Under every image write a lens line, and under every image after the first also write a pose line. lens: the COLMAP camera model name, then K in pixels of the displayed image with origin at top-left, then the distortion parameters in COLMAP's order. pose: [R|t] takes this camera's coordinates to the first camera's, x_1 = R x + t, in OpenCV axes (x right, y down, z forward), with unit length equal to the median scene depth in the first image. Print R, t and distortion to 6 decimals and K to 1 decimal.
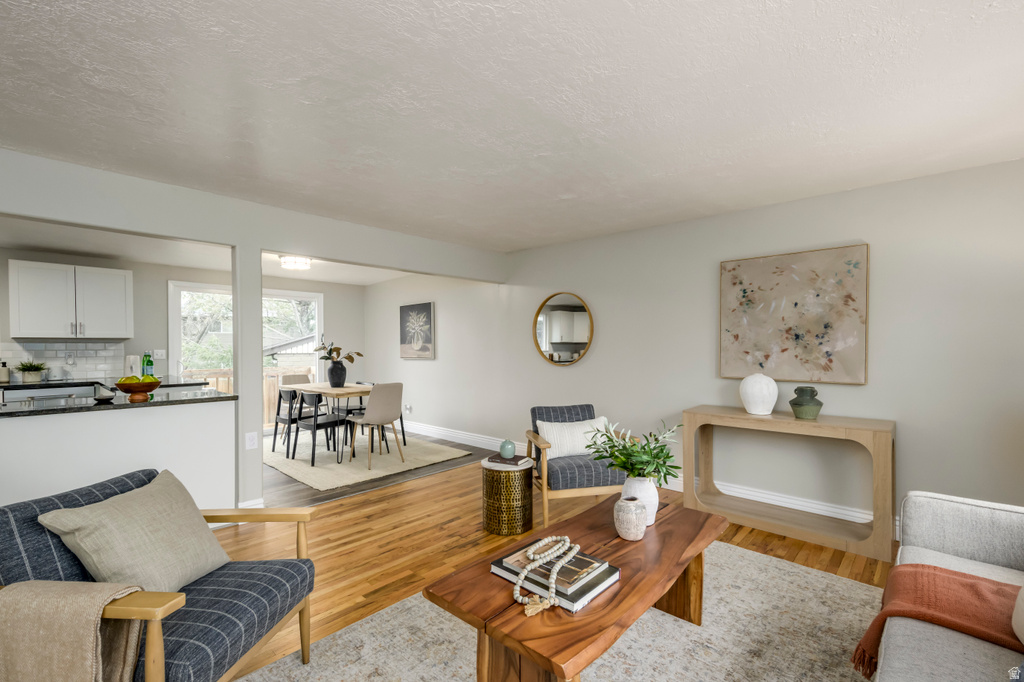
lens RADIAL K [[447.7, 0, 515.2], [0, 447.7, 349.1], [0, 0, 1]] dist [0.012114, -0.000623]
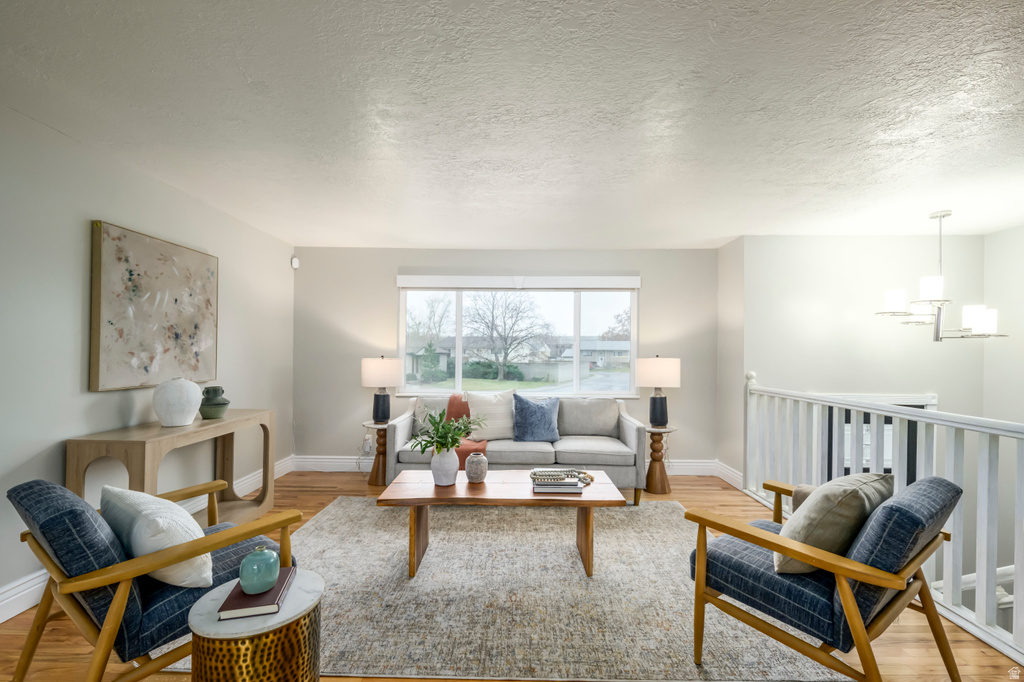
lens RADIAL K [[447.7, 0, 515.2], [0, 447.7, 349.1], [0, 0, 1]] dist [0.012114, -0.000623]
pose [[-0.674399, 0.001393, 0.738365, -0.494859], [-0.001368, 0.999994, -0.003135, 0.001361], [-0.738365, -0.003124, -0.674394, 1.051342]]
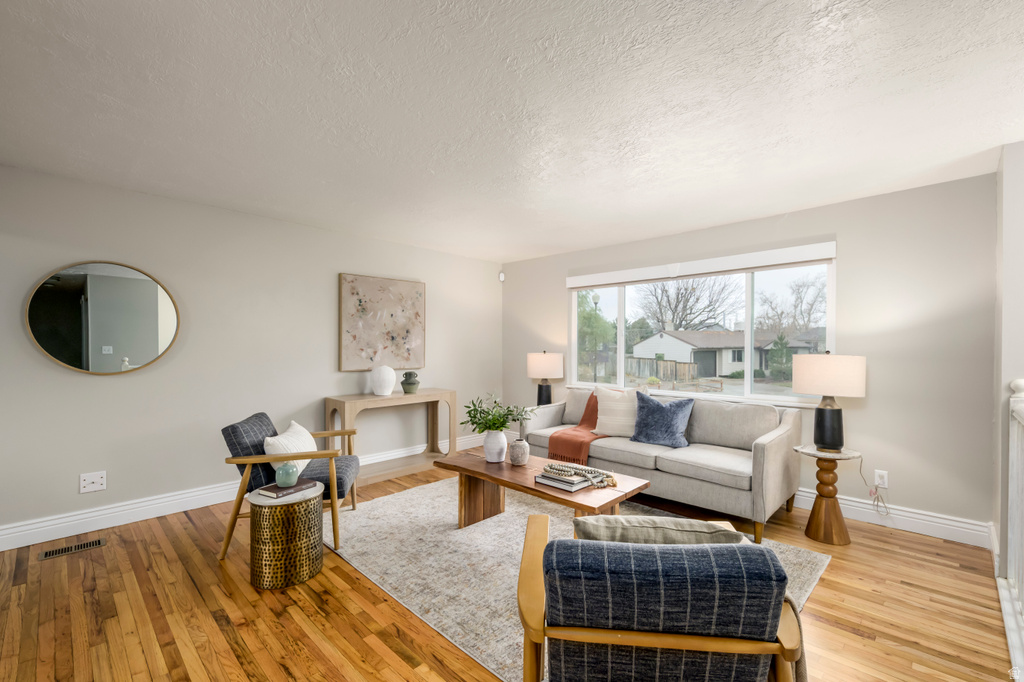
lens RADIAL K [[447.7, 0, 515.2], [0, 447.7, 349.1], [0, 0, 1]] dist [0.012114, -0.000623]
pose [[0.024245, -0.007254, 0.999680, -0.744678], [0.007141, 0.999949, 0.007083, 0.000111], [-0.999681, 0.006967, 0.024296, 0.546148]]
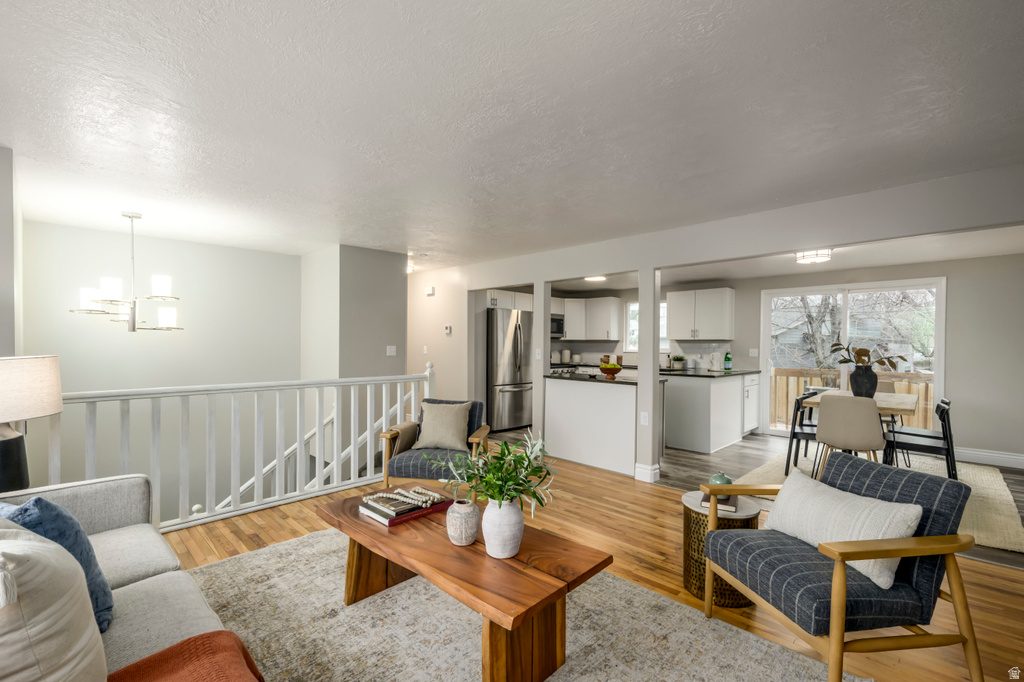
lens RADIAL K [[447.7, 0, 515.2], [0, 447.7, 349.1], [0, 0, 1]] dist [0.012114, -0.000623]
pose [[-0.016931, 0.011969, -0.999785, 0.682789], [-0.014956, 0.999813, 0.012223, -0.005296], [0.999745, 0.015160, -0.016749, 0.629907]]
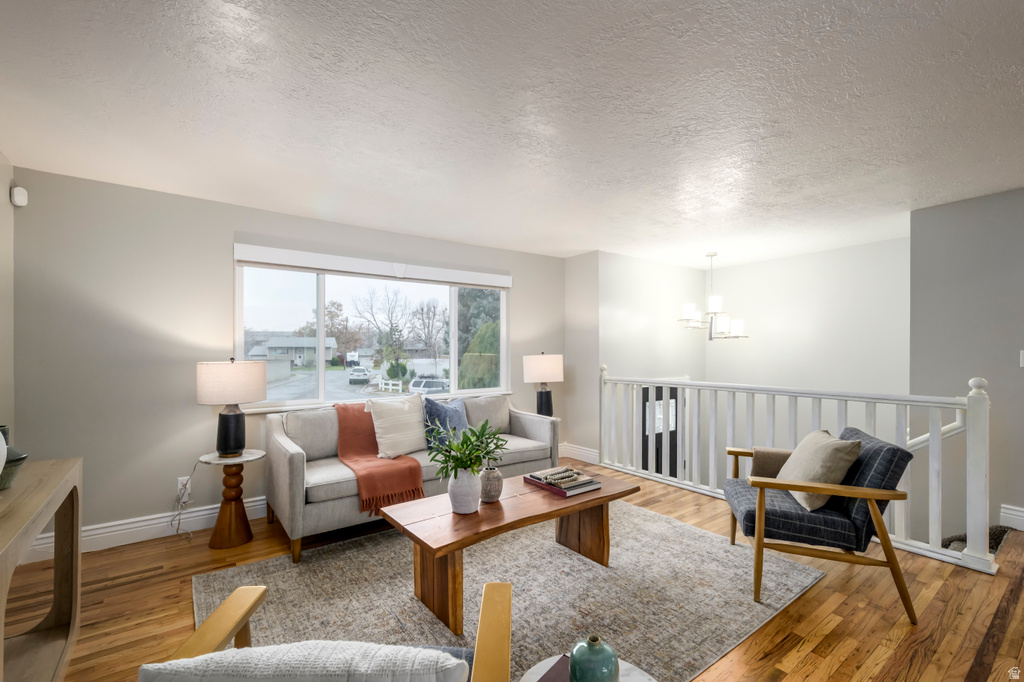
lens RADIAL K [[447.7, 0, 515.2], [0, 447.7, 349.1], [0, 0, 1]] dist [0.012114, -0.000623]
pose [[-0.984510, 0.003734, 0.175287, -0.017499], [0.004820, 0.999972, 0.005767, -0.003040], [-0.175261, 0.006523, -0.984500, 1.237864]]
